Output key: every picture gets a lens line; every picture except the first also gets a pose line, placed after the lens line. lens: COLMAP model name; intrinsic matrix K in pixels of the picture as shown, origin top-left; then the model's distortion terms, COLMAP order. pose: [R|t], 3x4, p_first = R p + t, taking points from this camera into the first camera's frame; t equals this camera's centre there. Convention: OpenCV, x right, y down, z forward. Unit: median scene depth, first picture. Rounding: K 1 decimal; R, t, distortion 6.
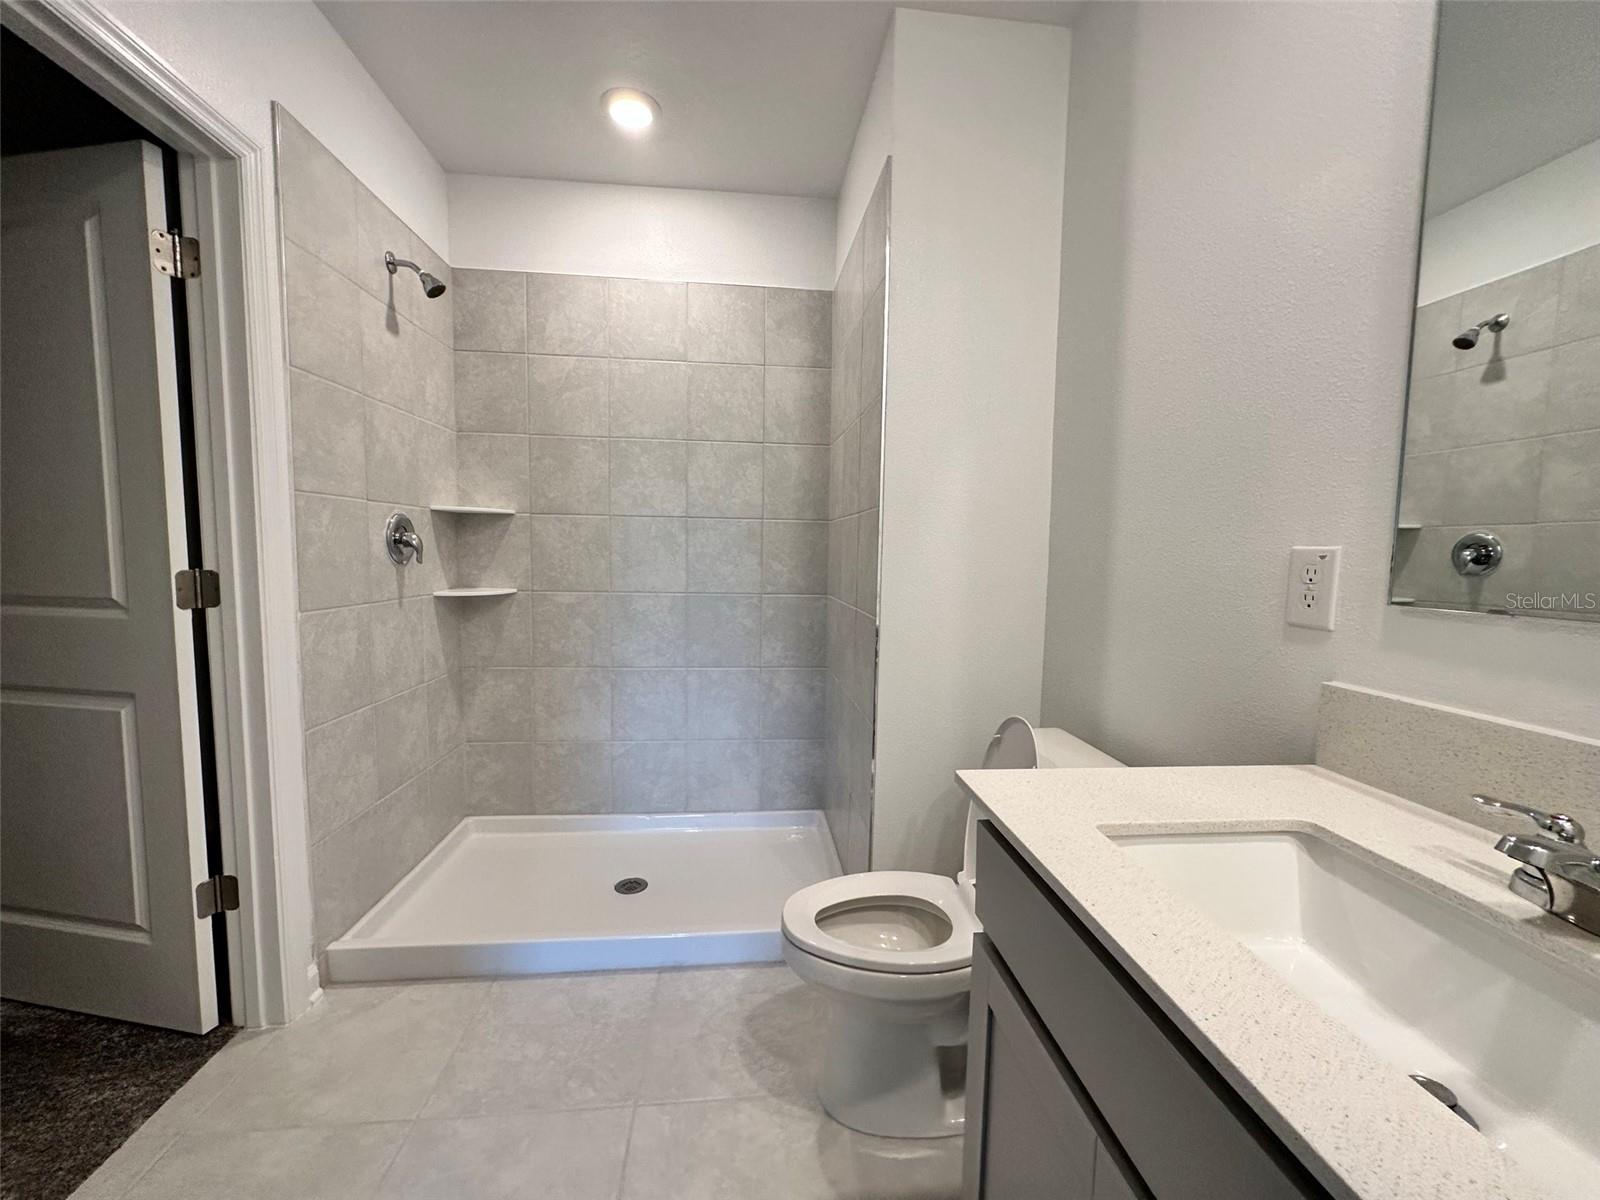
lens RADIAL K [[643.5, 0, 795.3], [0, 643.5, 600.1], [0, 0, 1]] dist [-0.001414, 0.000210]
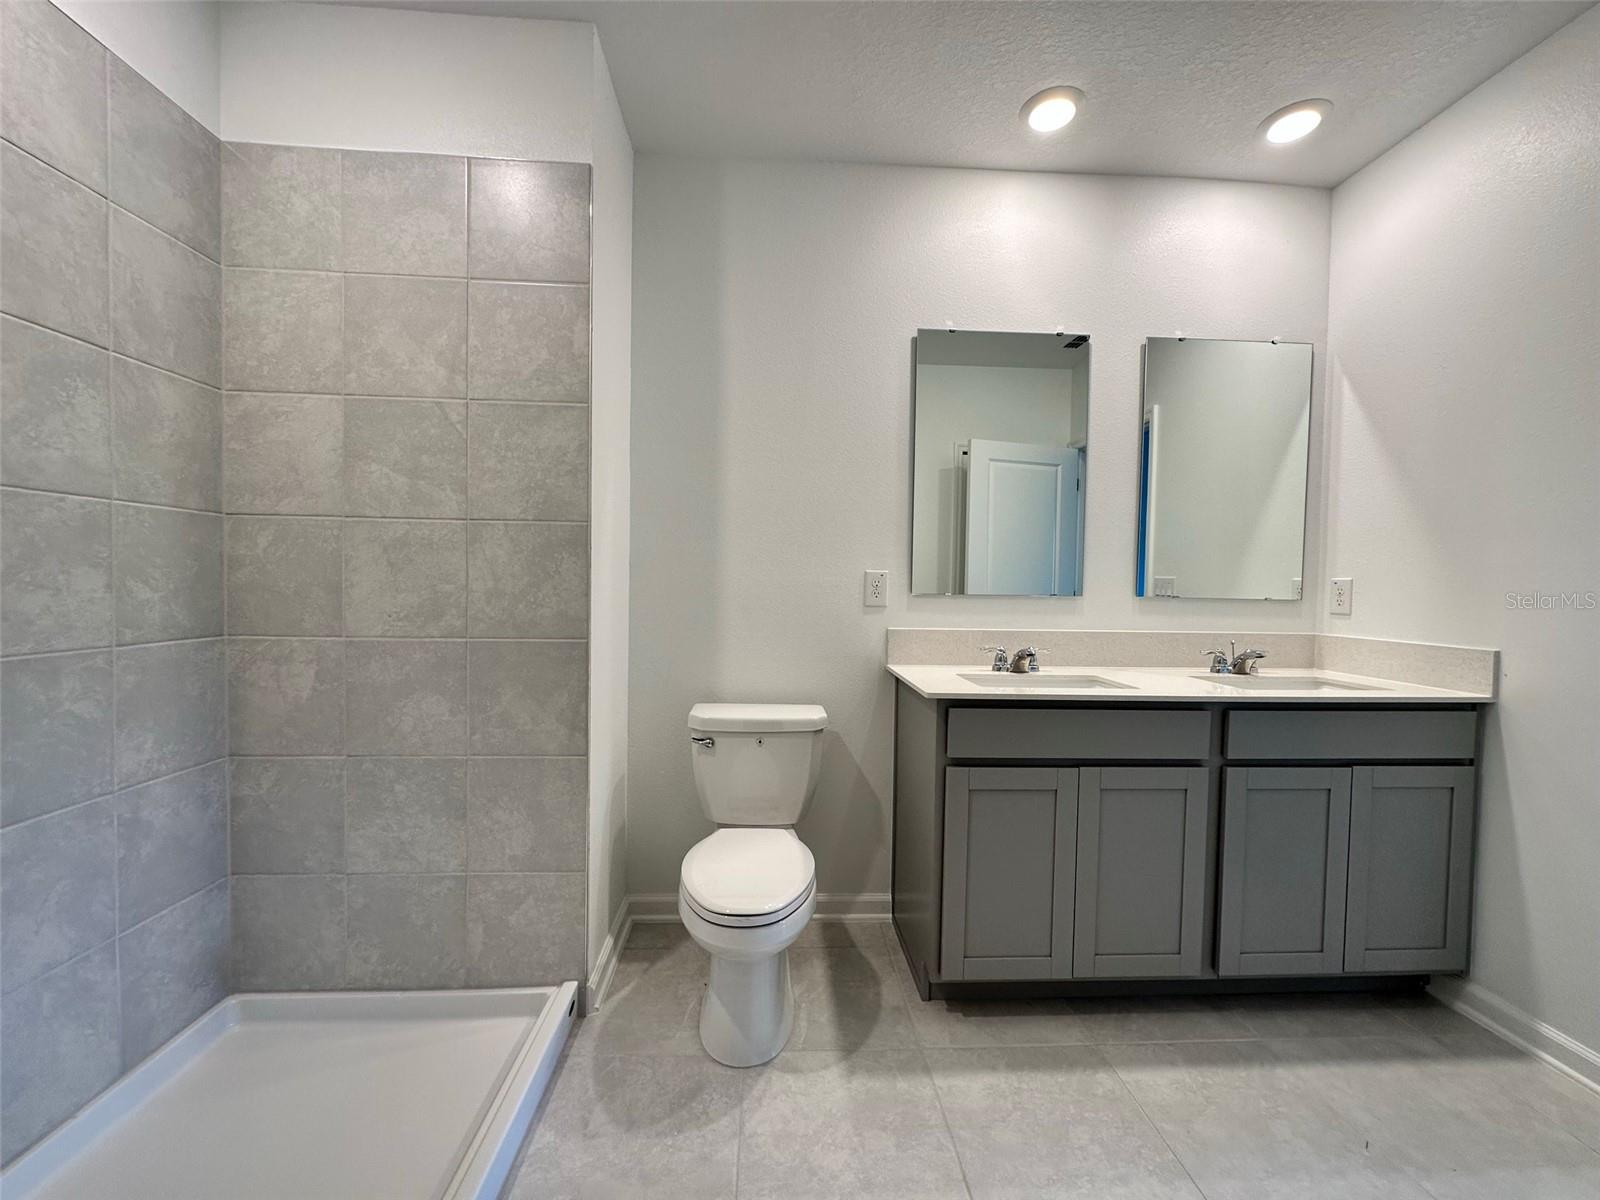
lens RADIAL K [[649.3, 0, 805.4], [0, 649.3, 599.1], [0, 0, 1]] dist [0.000255, 0.000145]
pose [[0.022858, -0.043684, 0.998784, -0.570949], [0.061832, 0.997194, 0.042200, -0.036084], [-0.997825, 0.060792, 0.025495, 0.457374]]
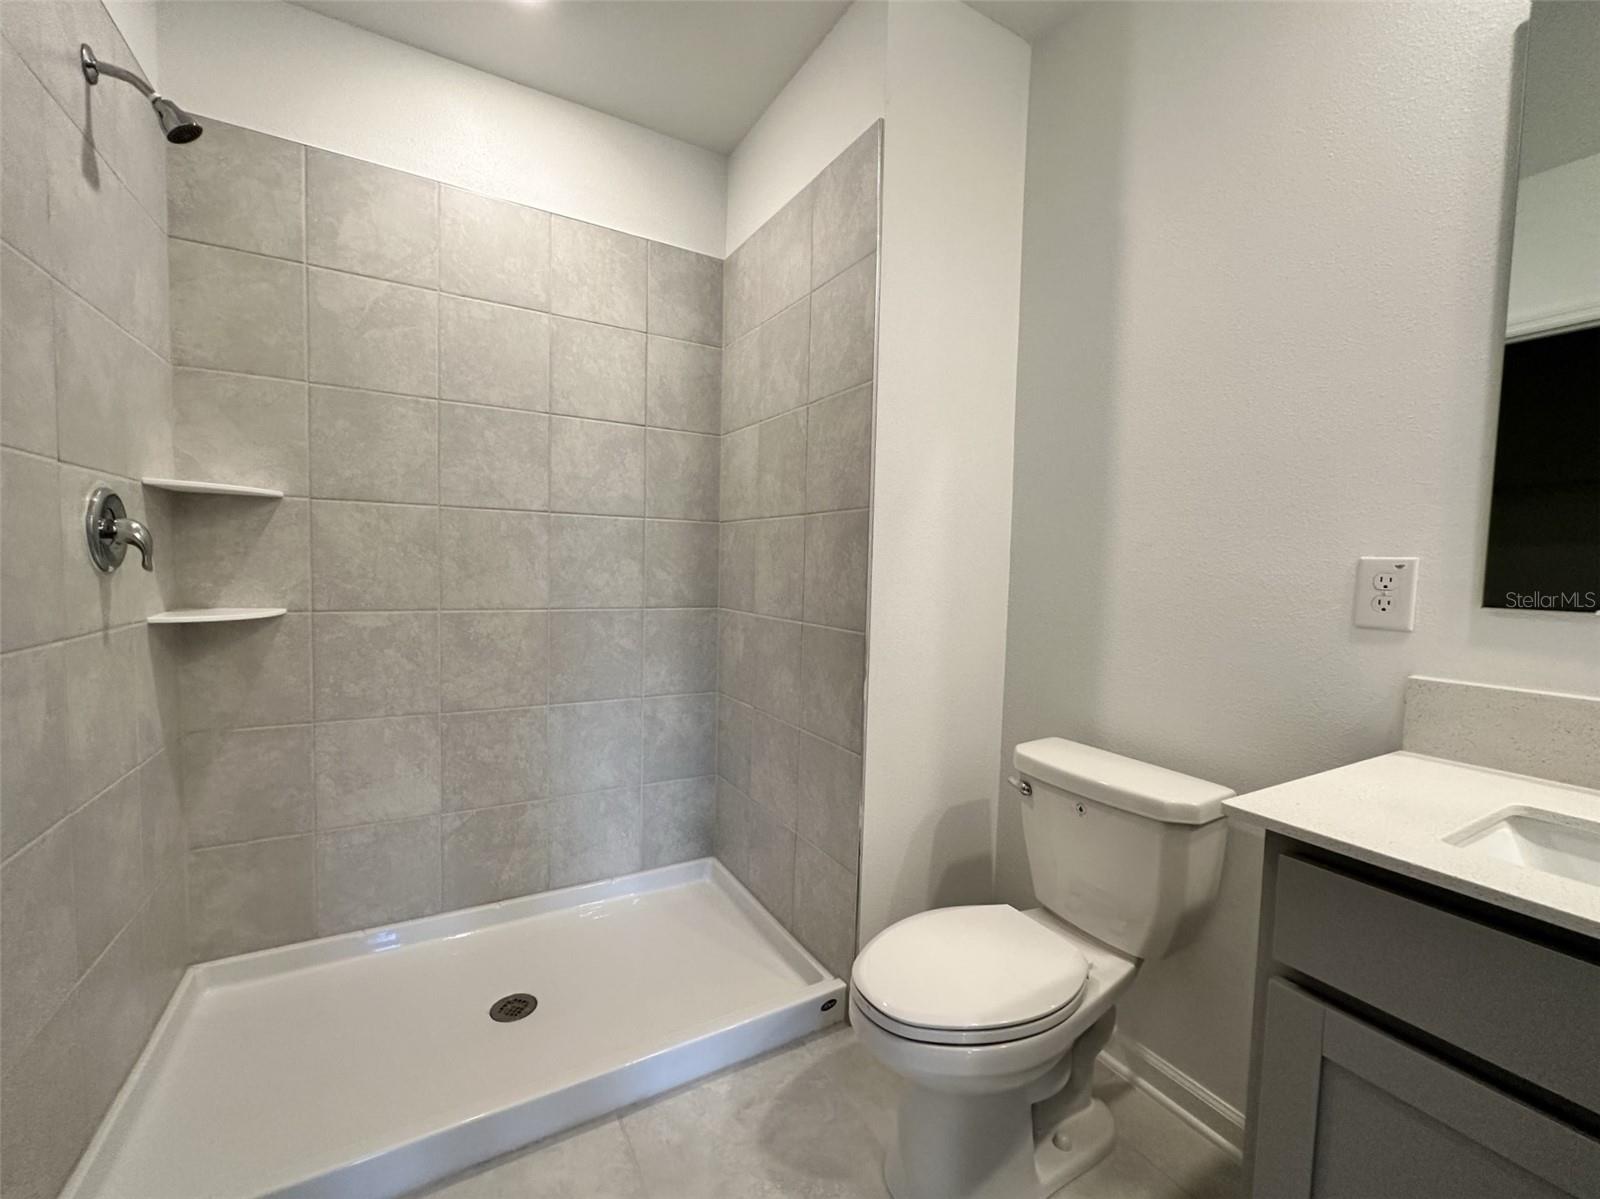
lens RADIAL K [[670.8, 0, 798.5], [0, 670.8, 599.2], [0, 0, 1]] dist [-0.000348, -0.000026]
pose [[0.908158, -0.017055, 0.418280, -0.240592], [0.023047, 0.999691, -0.009277, -0.008463], [-0.417993, 0.018066, 0.908271, 0.137840]]
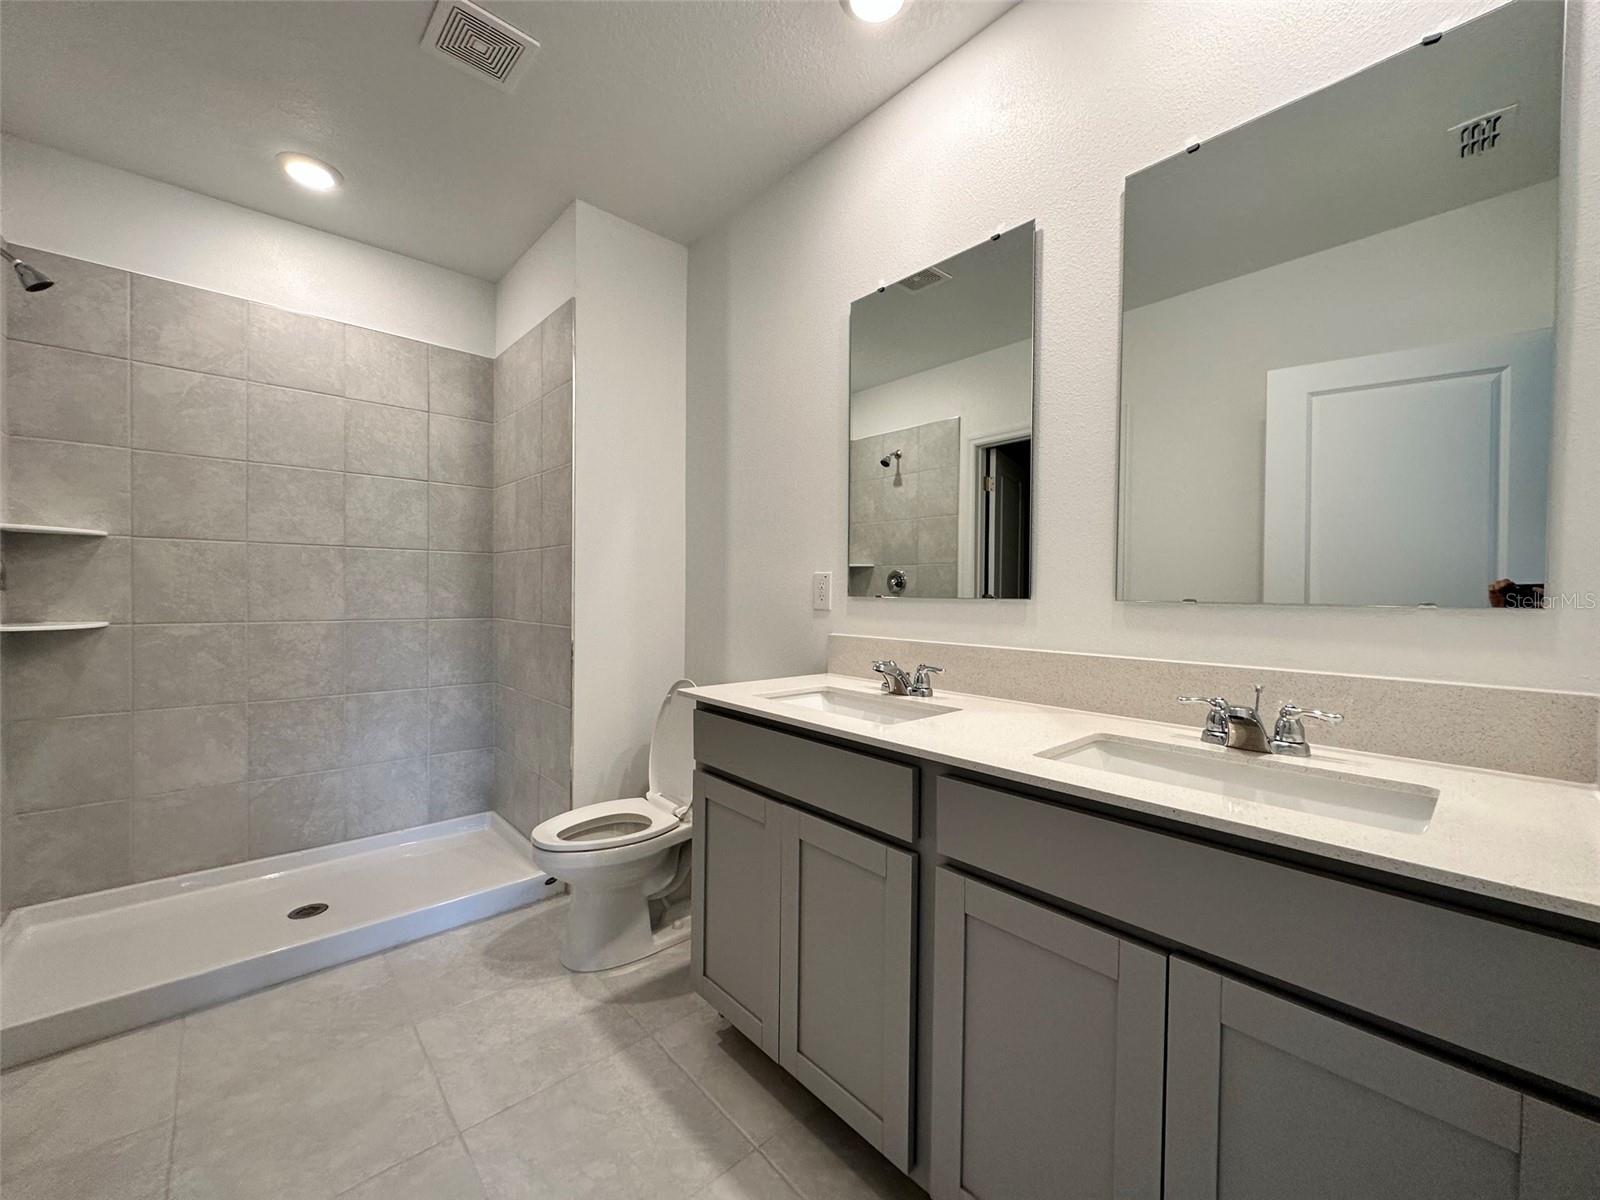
lens RADIAL K [[649.3, 0, 805.4], [0, 649.3, 599.1], [0, 0, 1]] dist [0.000255, 0.000145]
pose [[0.800259, -0.016633, 0.599423, -0.206470], [0.050696, 0.997913, -0.039991, 0.034770], [-0.597507, 0.062391, 0.799433, -0.266037]]
